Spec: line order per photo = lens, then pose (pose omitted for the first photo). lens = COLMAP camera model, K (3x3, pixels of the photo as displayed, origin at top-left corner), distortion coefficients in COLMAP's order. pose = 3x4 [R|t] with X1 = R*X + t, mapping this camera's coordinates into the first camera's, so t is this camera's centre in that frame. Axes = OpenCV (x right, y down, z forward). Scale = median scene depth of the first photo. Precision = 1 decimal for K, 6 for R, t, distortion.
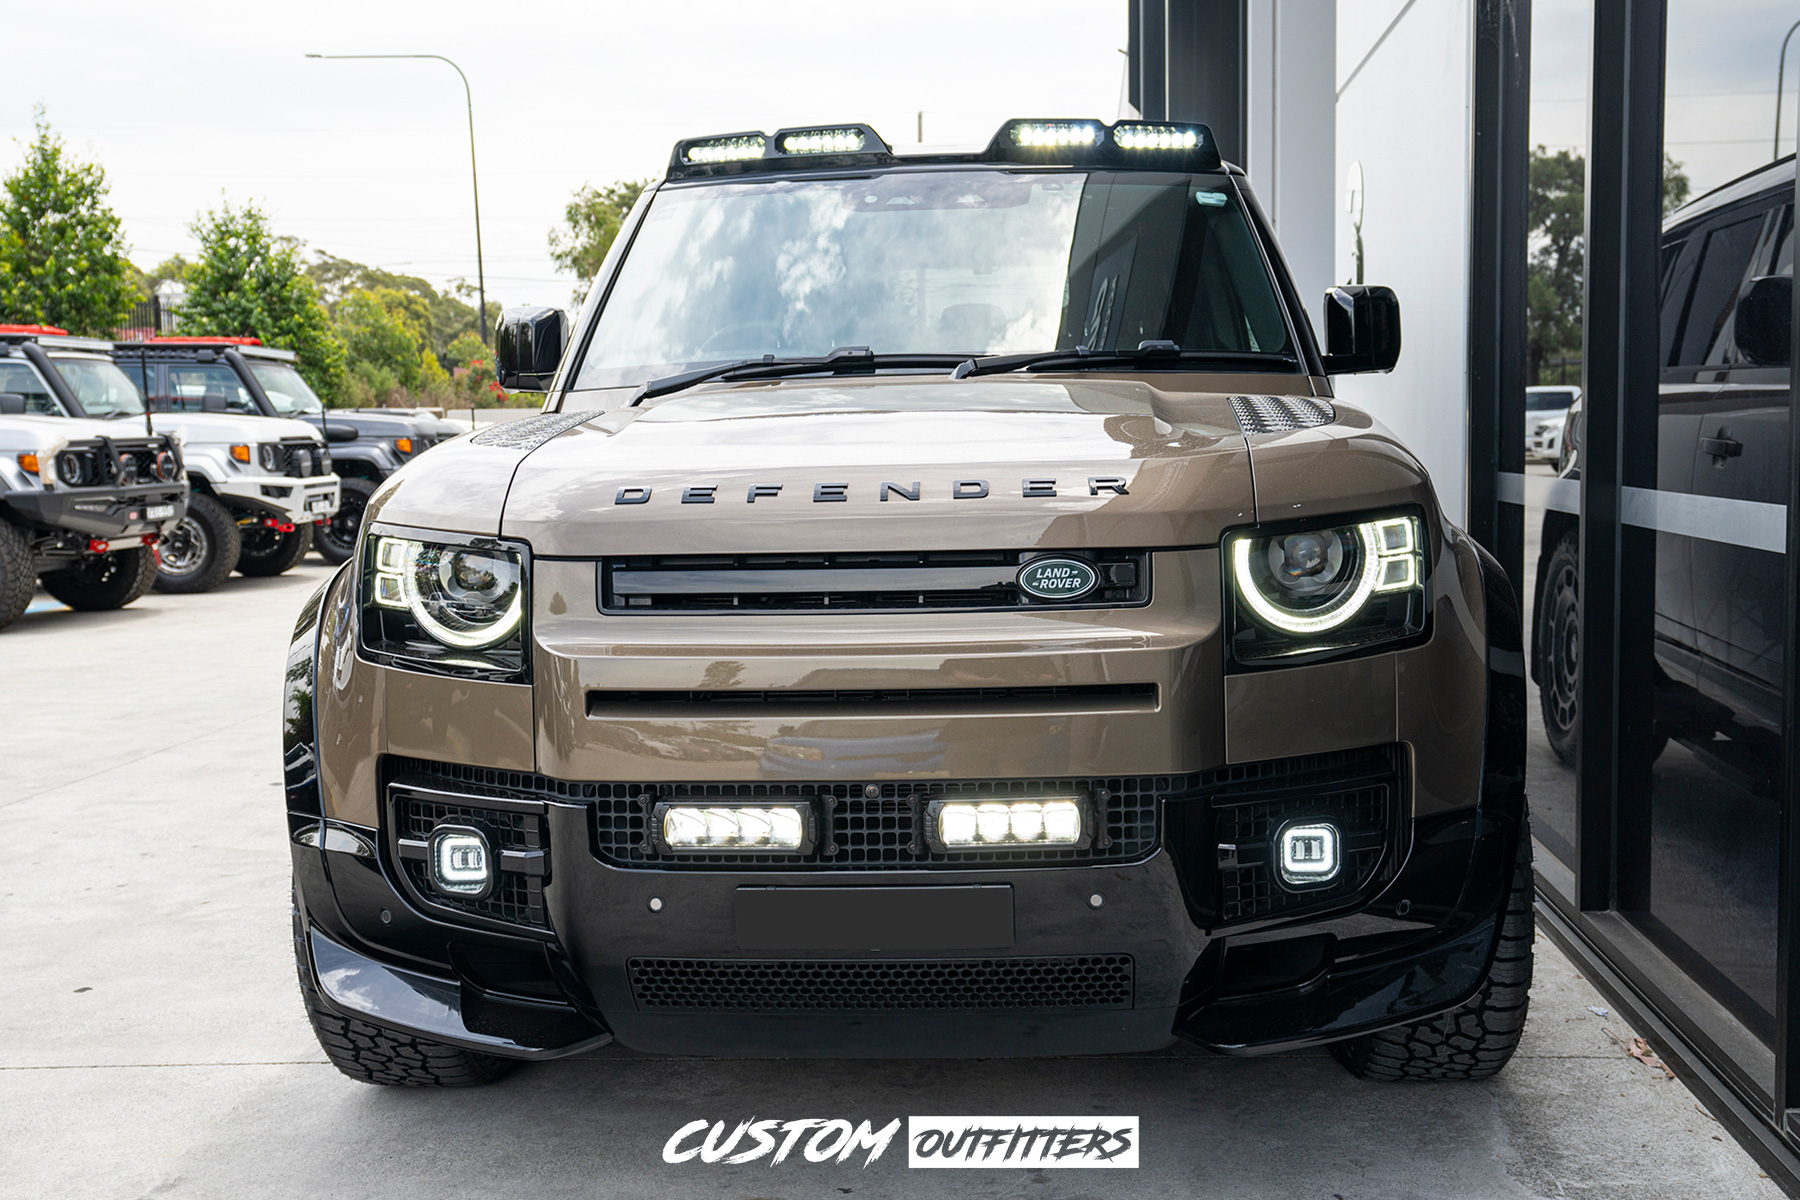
lens RADIAL K [[1543.6, 0, 900.0], [0, 1543.6, 600.0], [0, 0, 1]] dist [0.013369, 0.003287]
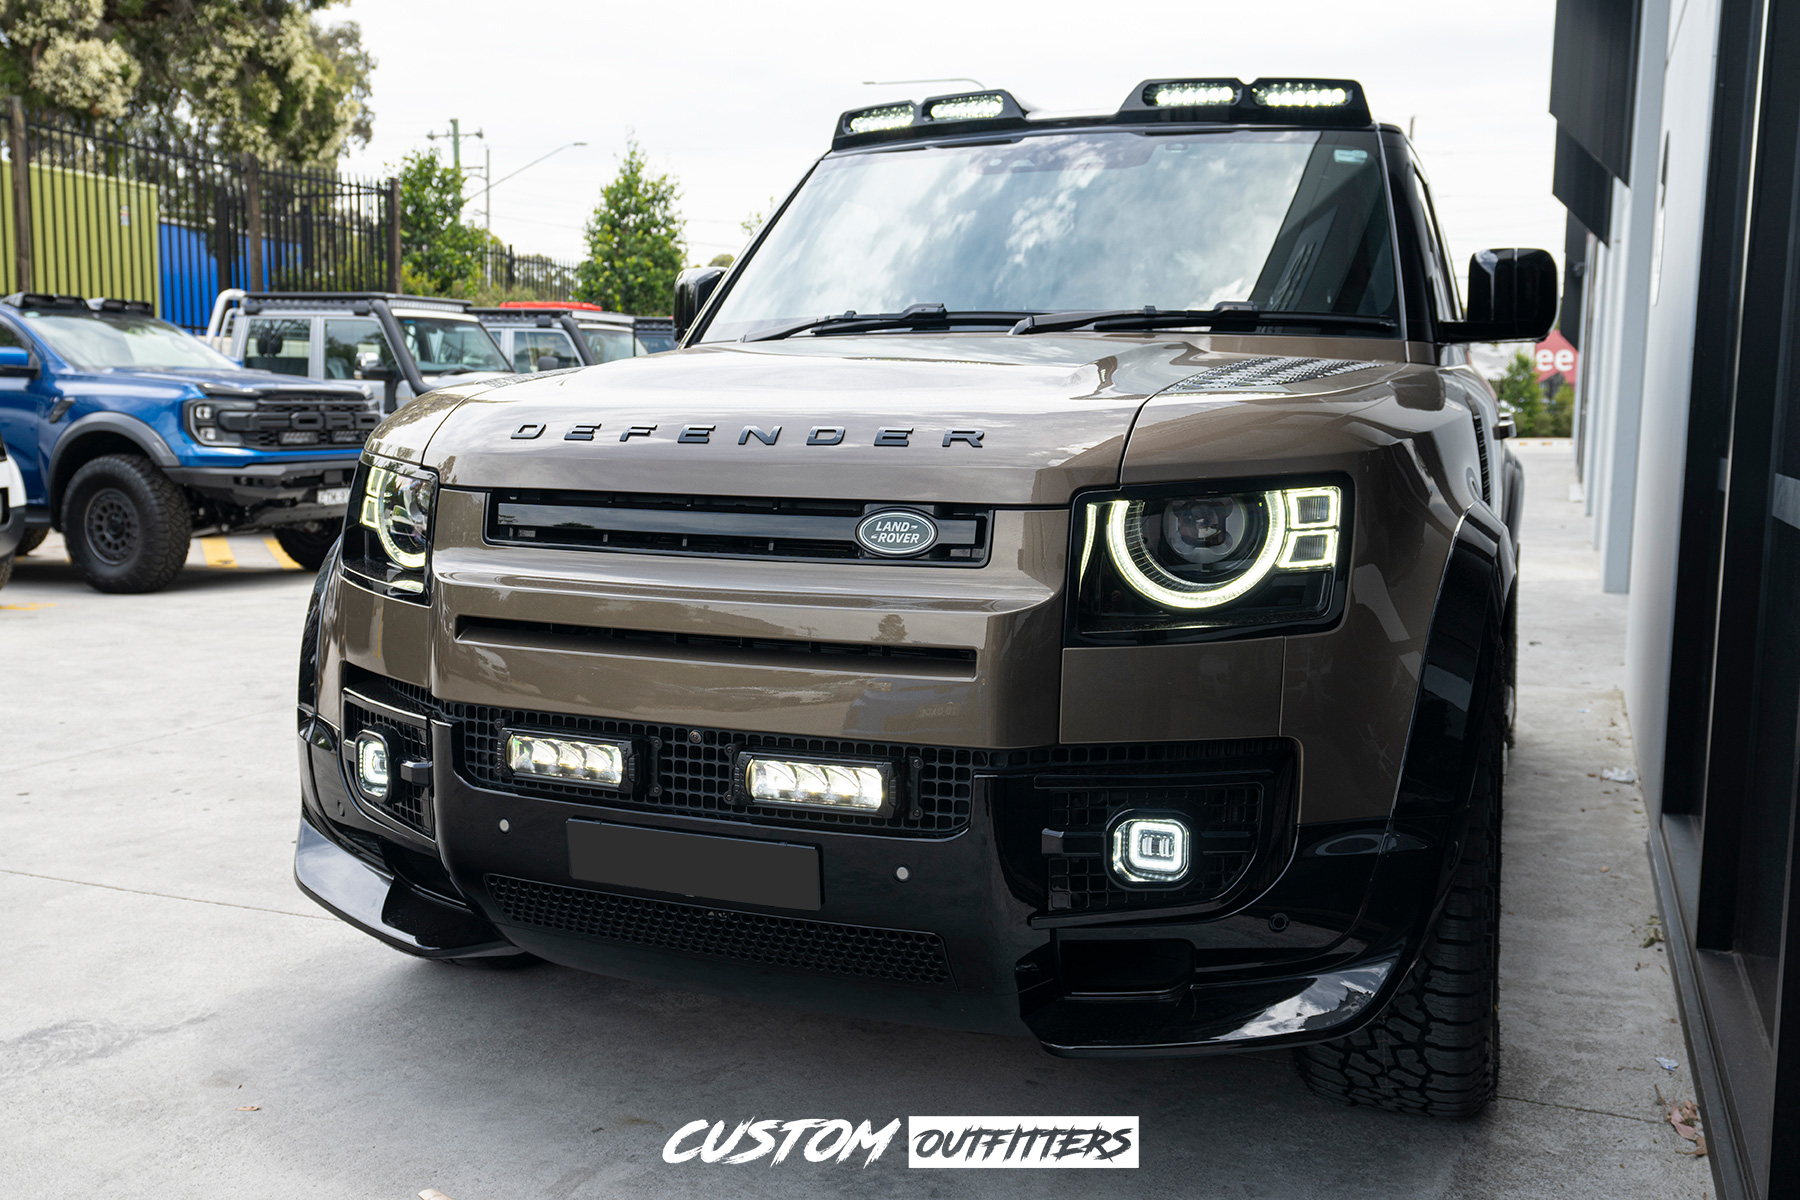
lens RADIAL K [[1386.0, 0, 900.4], [0, 1386.0, 582.5], [0, 0, 1]] dist [-0.000932, 0.018283]
pose [[0.960774, 0.064667, -0.269687, 0.320511], [-0.059351, 0.997849, 0.027828, -0.006811], [0.270906, -0.010730, 0.962546, 0.170254]]
